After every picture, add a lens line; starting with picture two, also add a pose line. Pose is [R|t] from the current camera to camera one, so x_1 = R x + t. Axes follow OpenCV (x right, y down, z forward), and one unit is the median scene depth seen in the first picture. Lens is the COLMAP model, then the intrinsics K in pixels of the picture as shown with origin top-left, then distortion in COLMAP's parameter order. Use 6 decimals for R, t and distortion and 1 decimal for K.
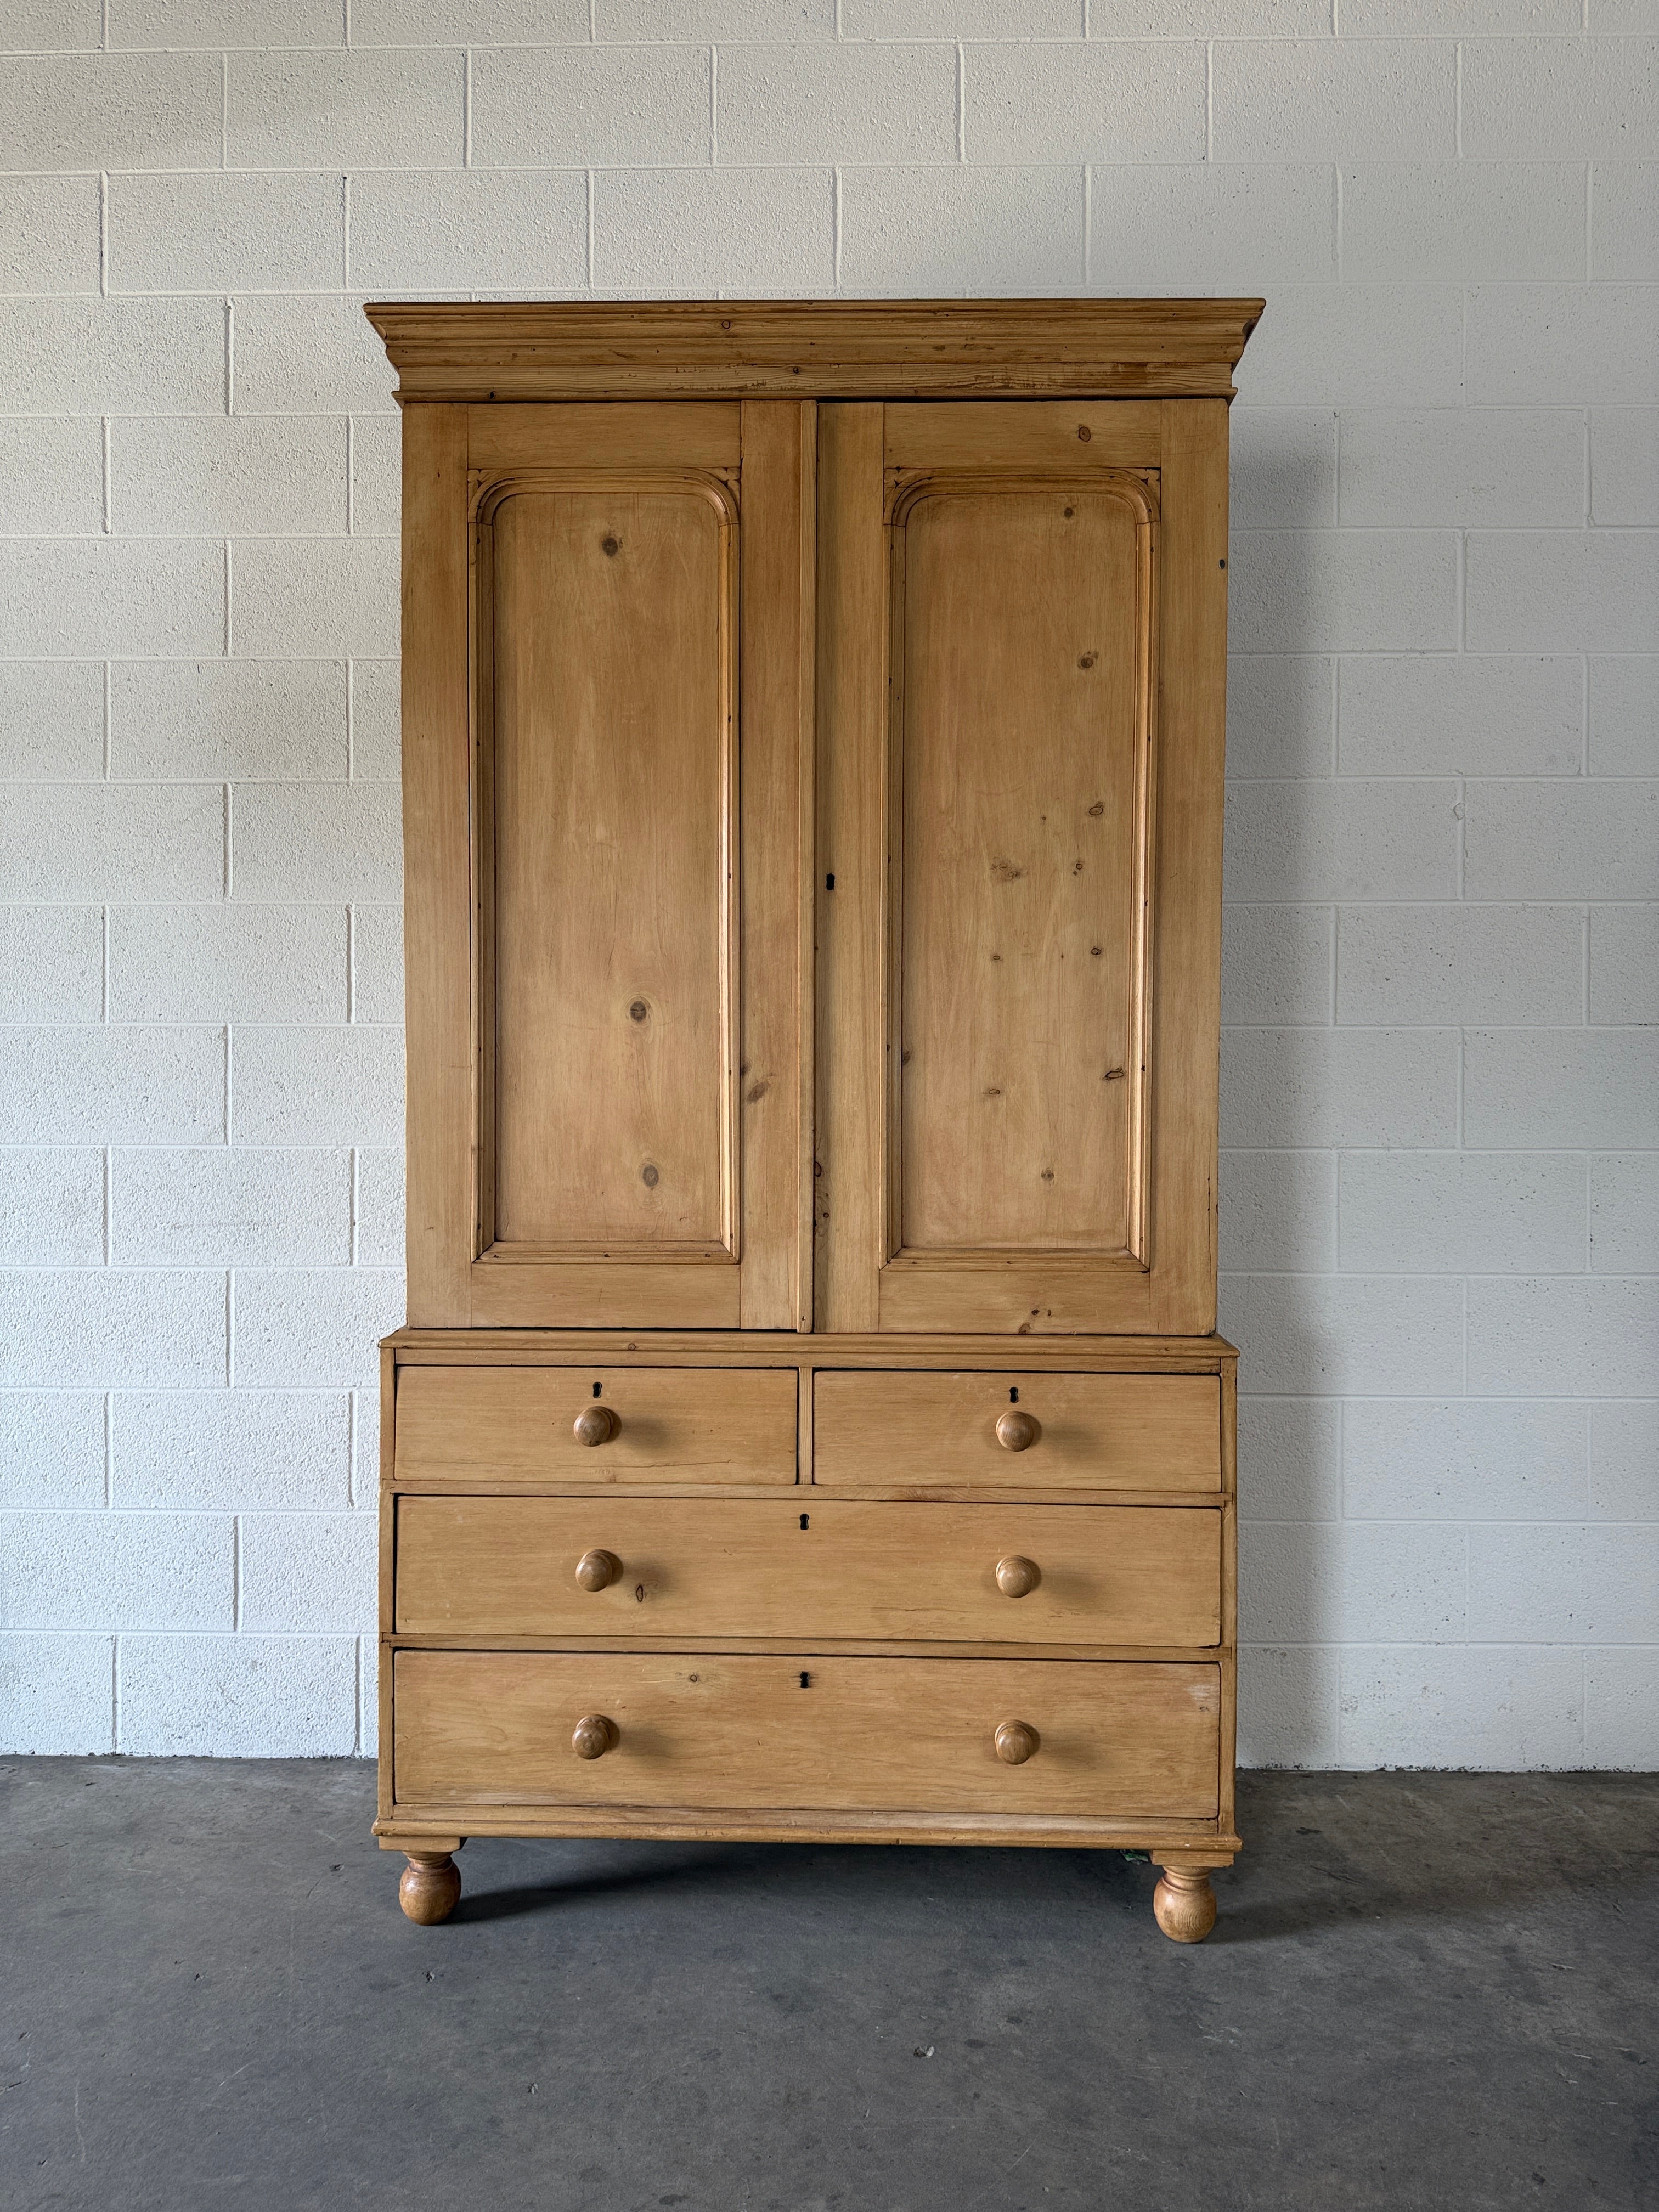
lens RADIAL K [[1578.8, 0, 815.7], [0, 1578.8, 1088.2], [0, 0, 1]] dist [0.047947, -0.058315]
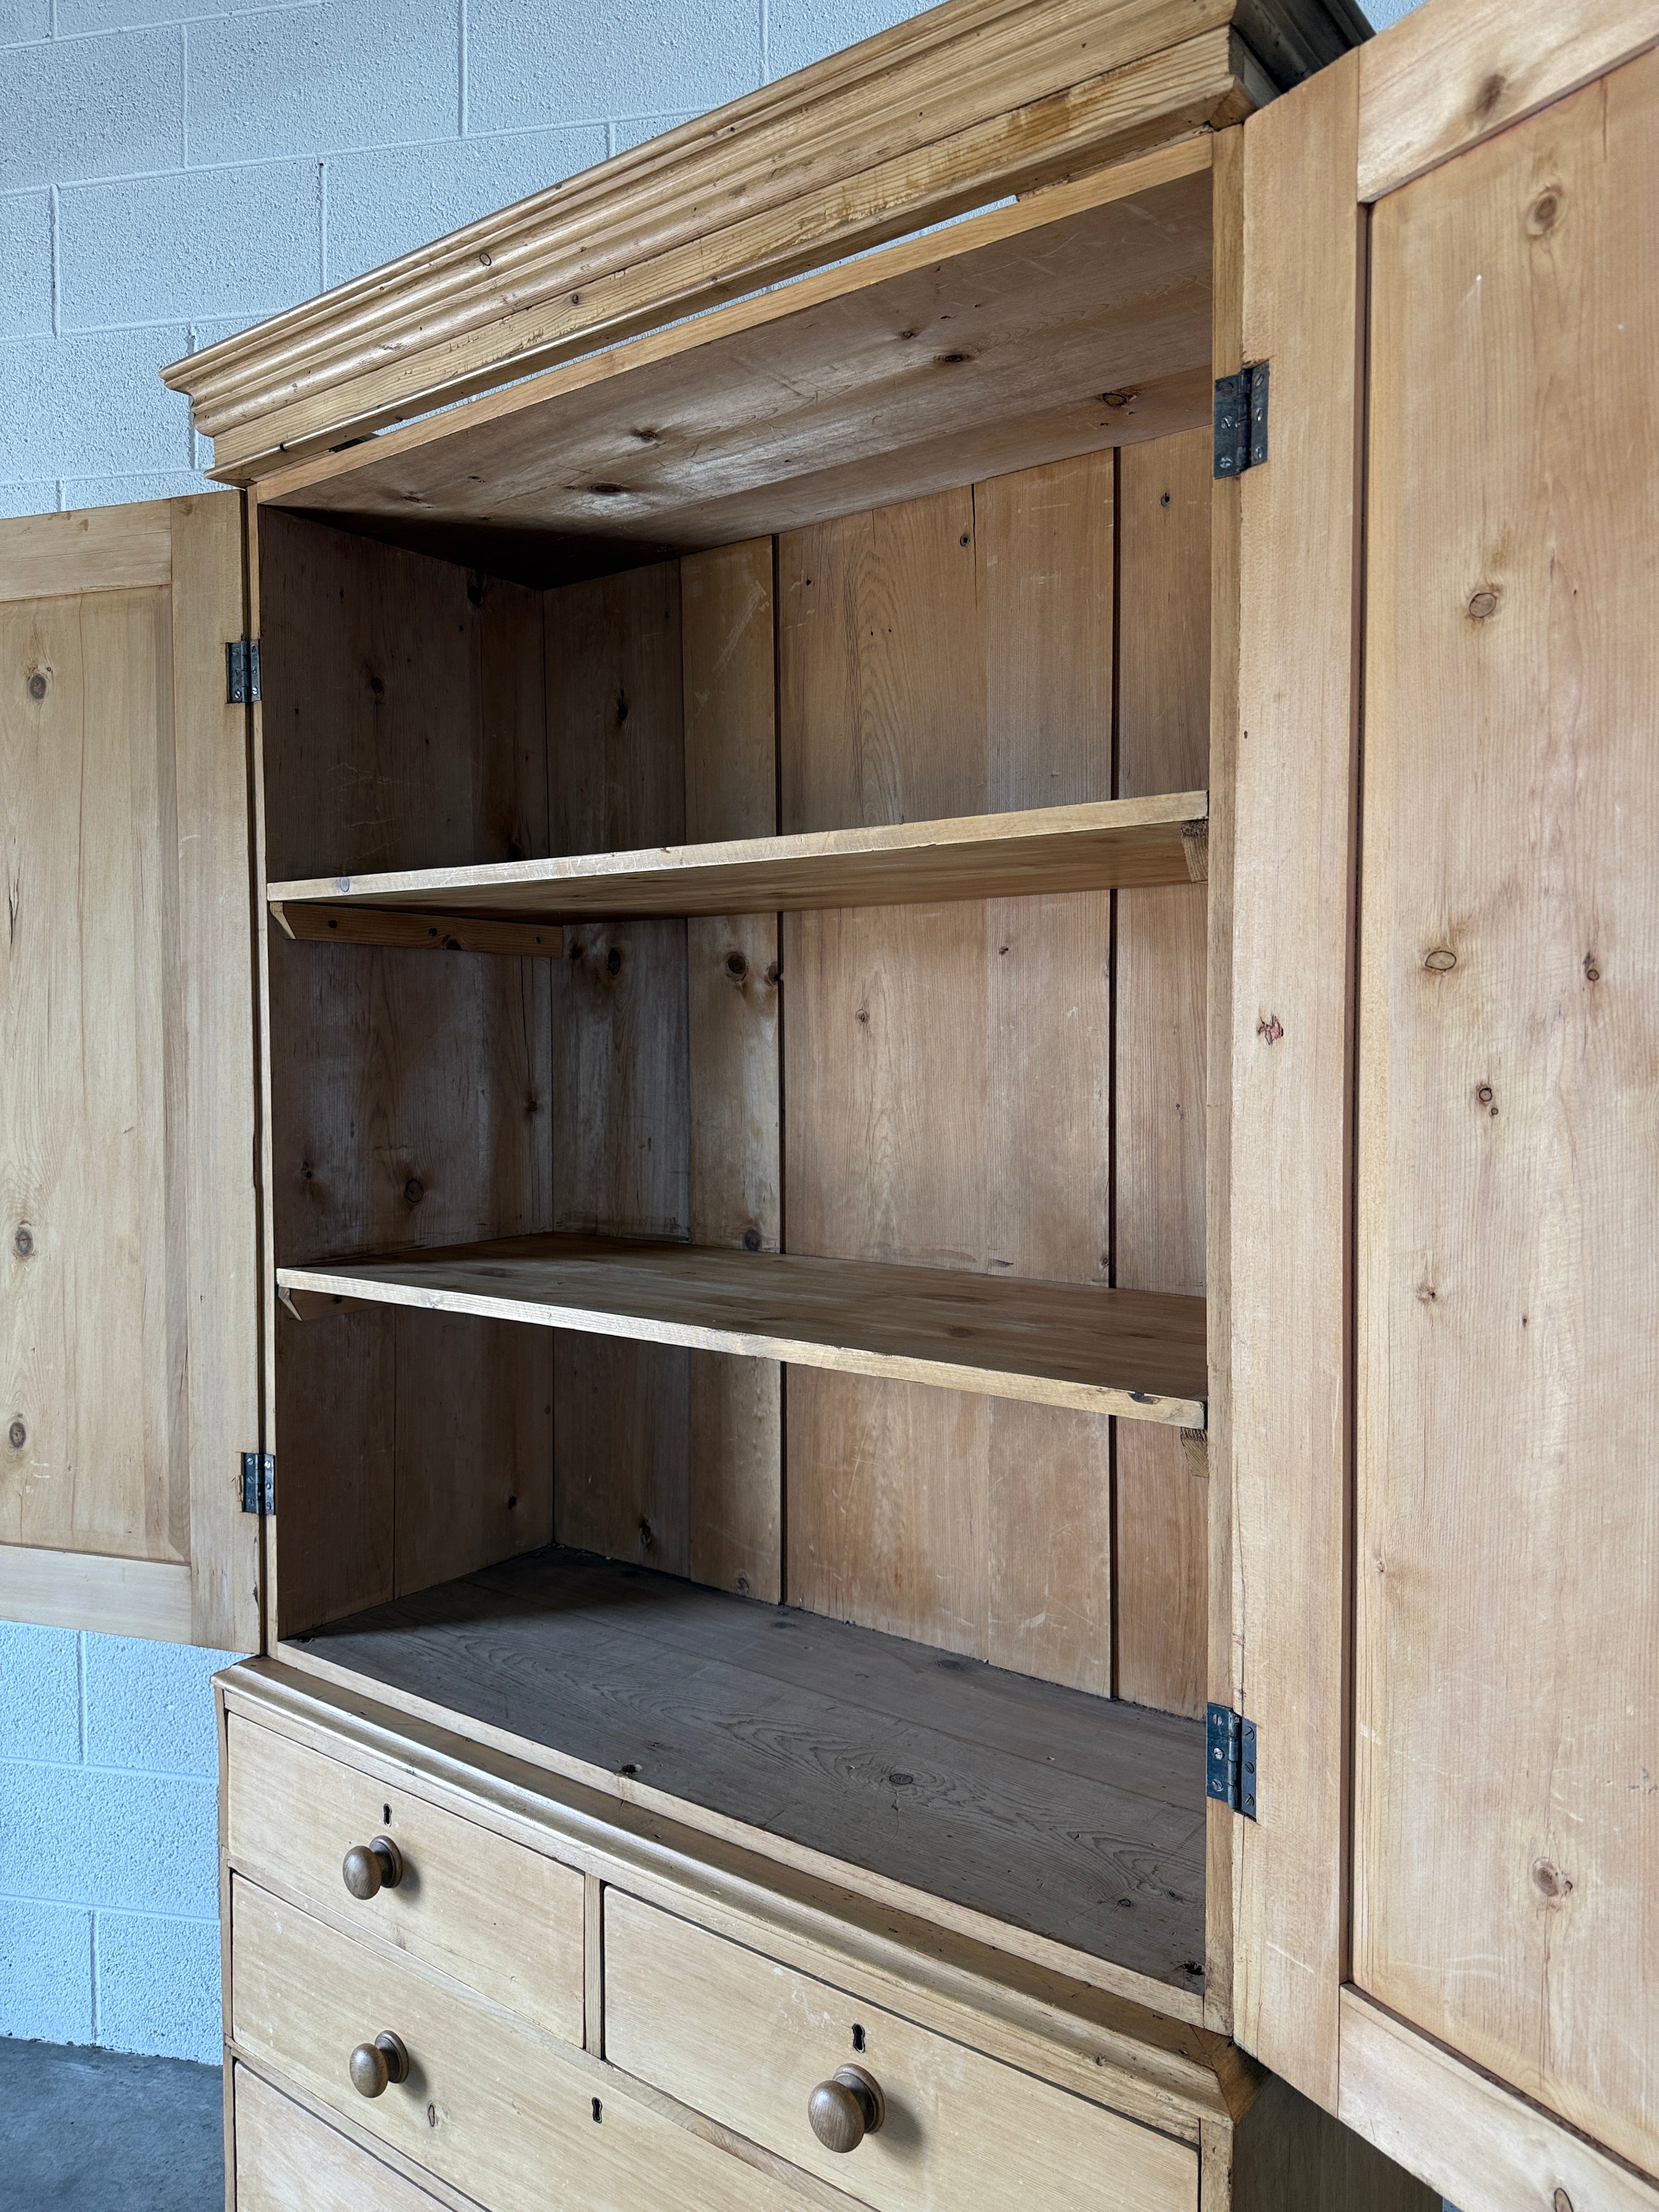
lens RADIAL K [[1578.8, 0, 808.5], [0, 1578.8, 1090.3], [0, 0, 1]] dist [0.047947, -0.058315]
pose [[0.809322, 0.011323, -0.587256, 0.432849], [-0.001984, 0.999861, 0.016544, -0.146867], [0.587362, -0.012224, 0.809232, 0.534579]]
